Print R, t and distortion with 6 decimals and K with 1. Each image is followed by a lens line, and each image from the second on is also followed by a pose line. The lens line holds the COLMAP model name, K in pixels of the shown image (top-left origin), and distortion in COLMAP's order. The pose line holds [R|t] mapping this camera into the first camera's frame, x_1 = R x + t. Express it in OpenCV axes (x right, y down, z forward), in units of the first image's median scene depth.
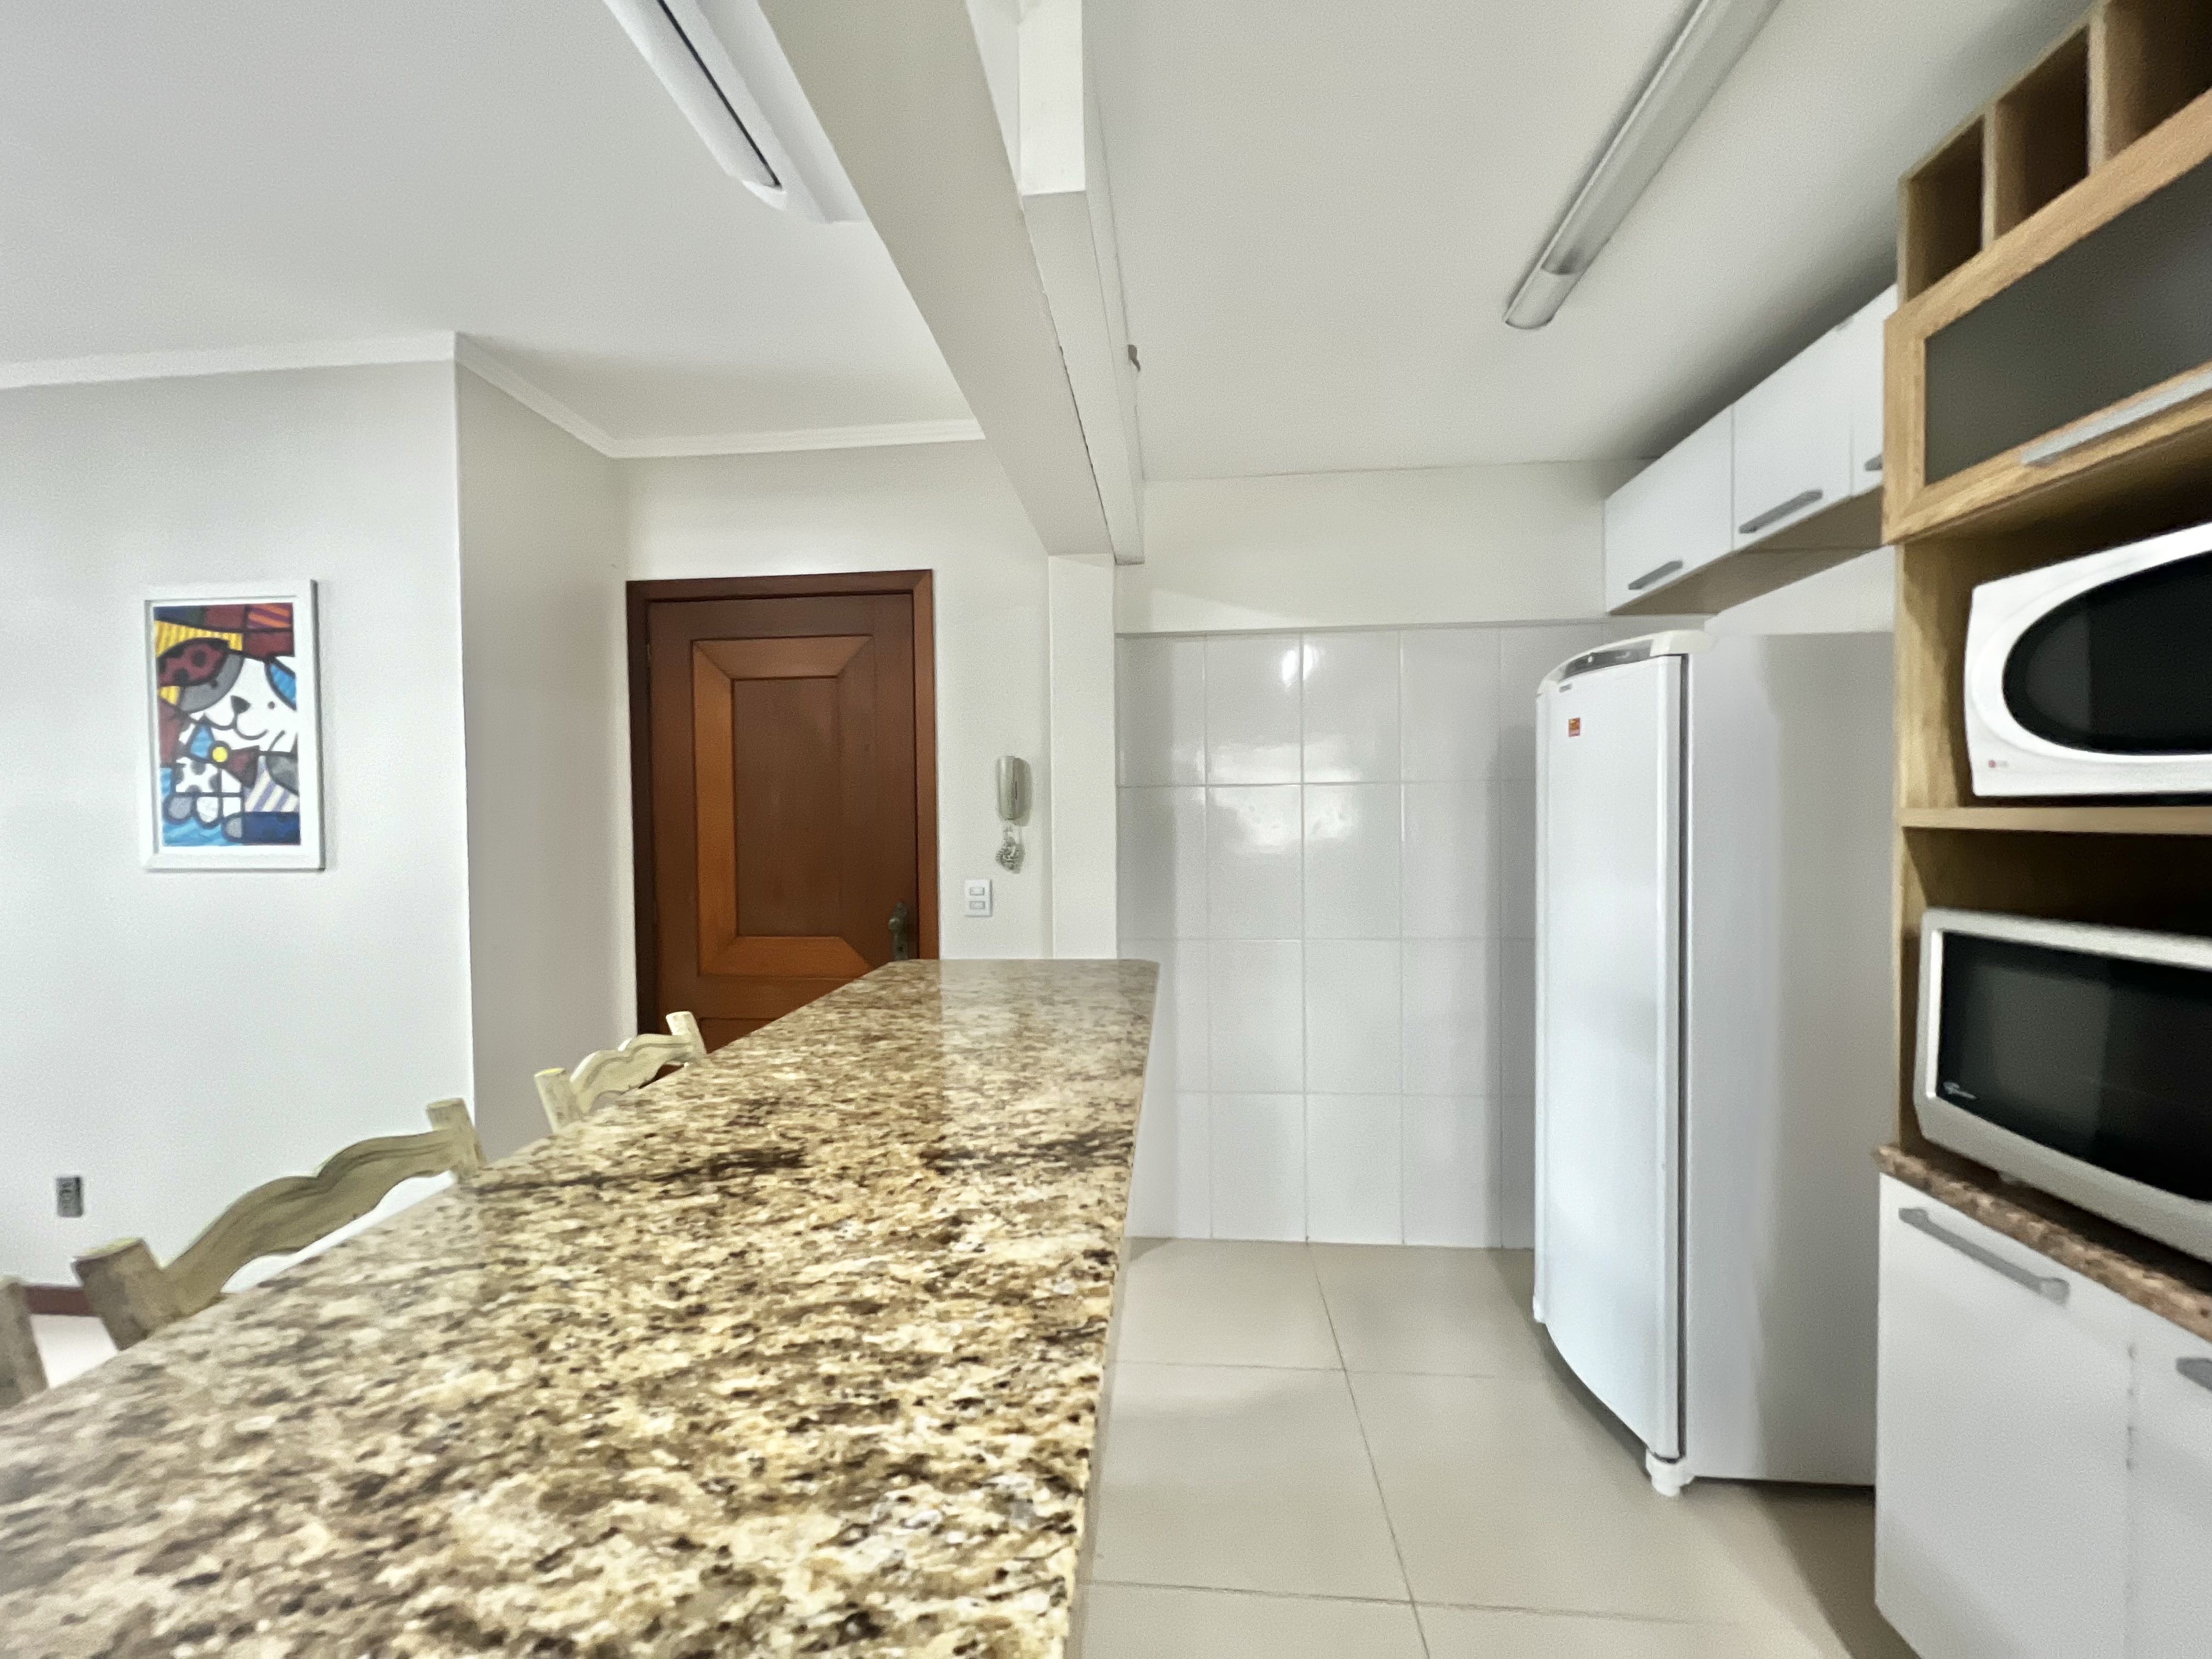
lens RADIAL K [[889.5, 0, 1105.2], [0, 889.5, 826.1], [0, 0, 1]] dist [0.000158, 0.000009]
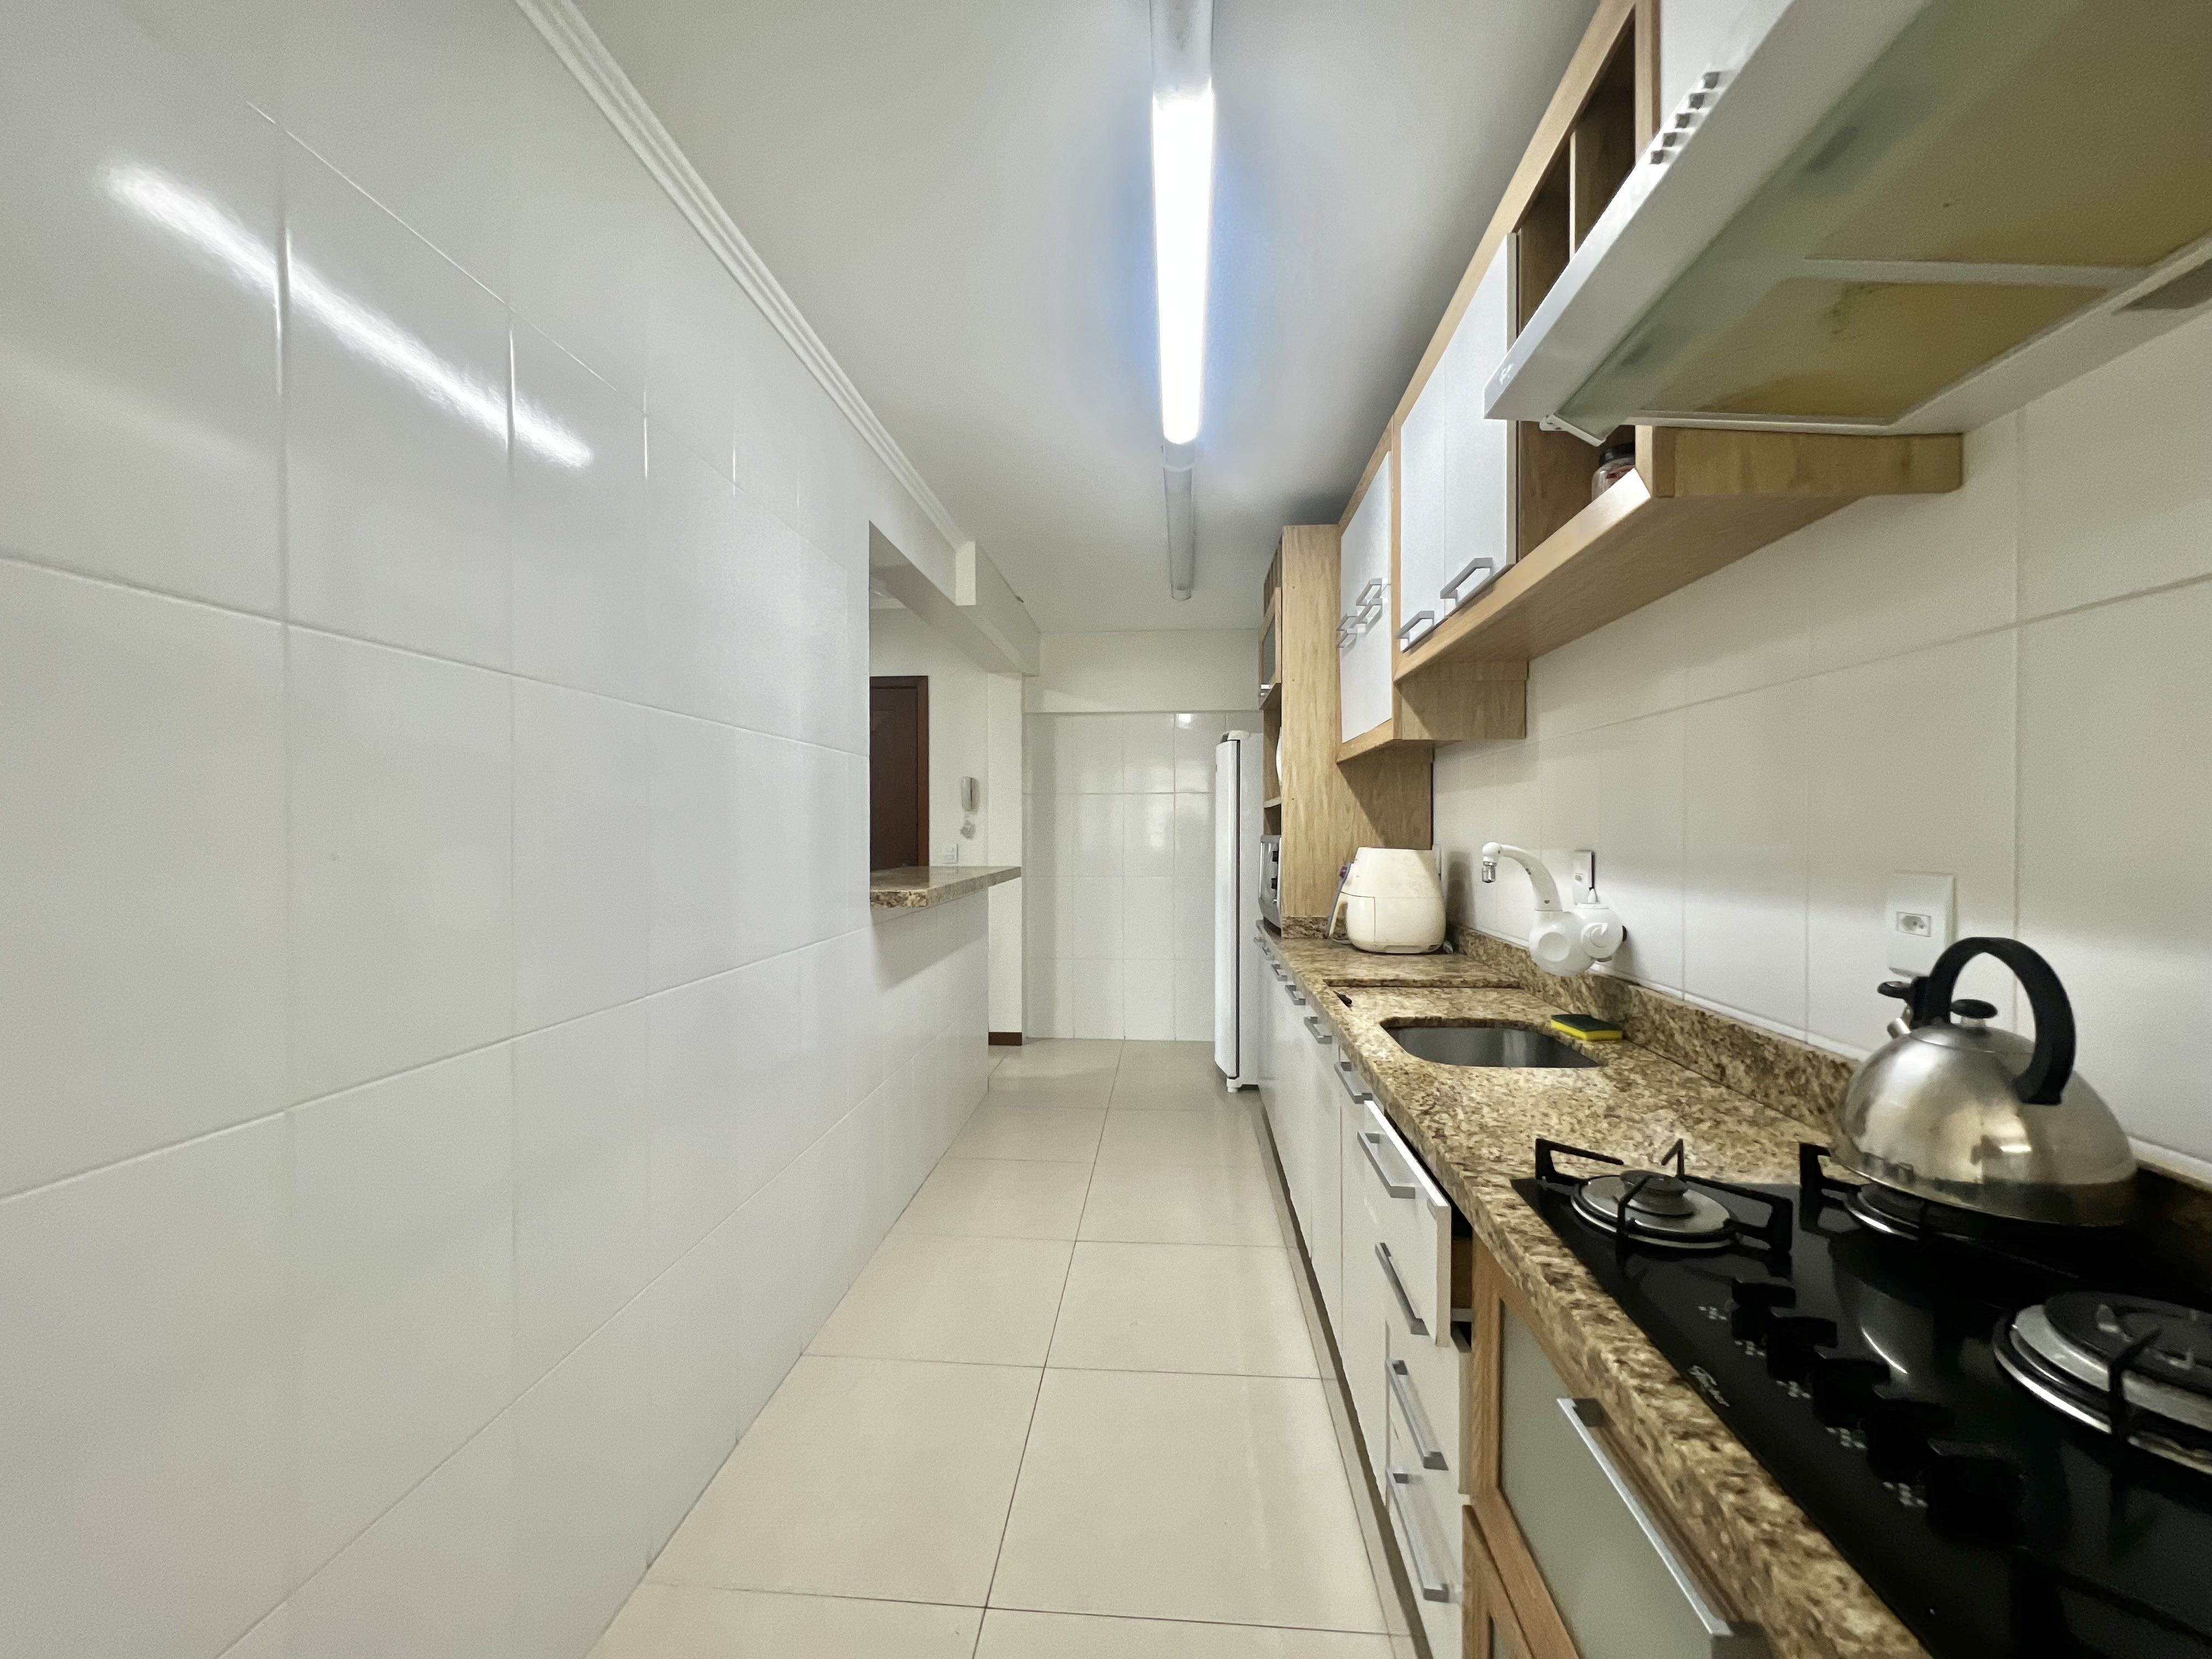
lens RADIAL K [[889.5, 0, 1107.8], [0, 889.5, 835.6], [0, 0, 1]] dist [0.000158, 0.000009]
pose [[0.999903, 0.012395, 0.006359, 0.177650], [-0.012326, 0.999866, -0.010789, 0.062023], [-0.006492, 0.010709, 0.999922, -0.881635]]
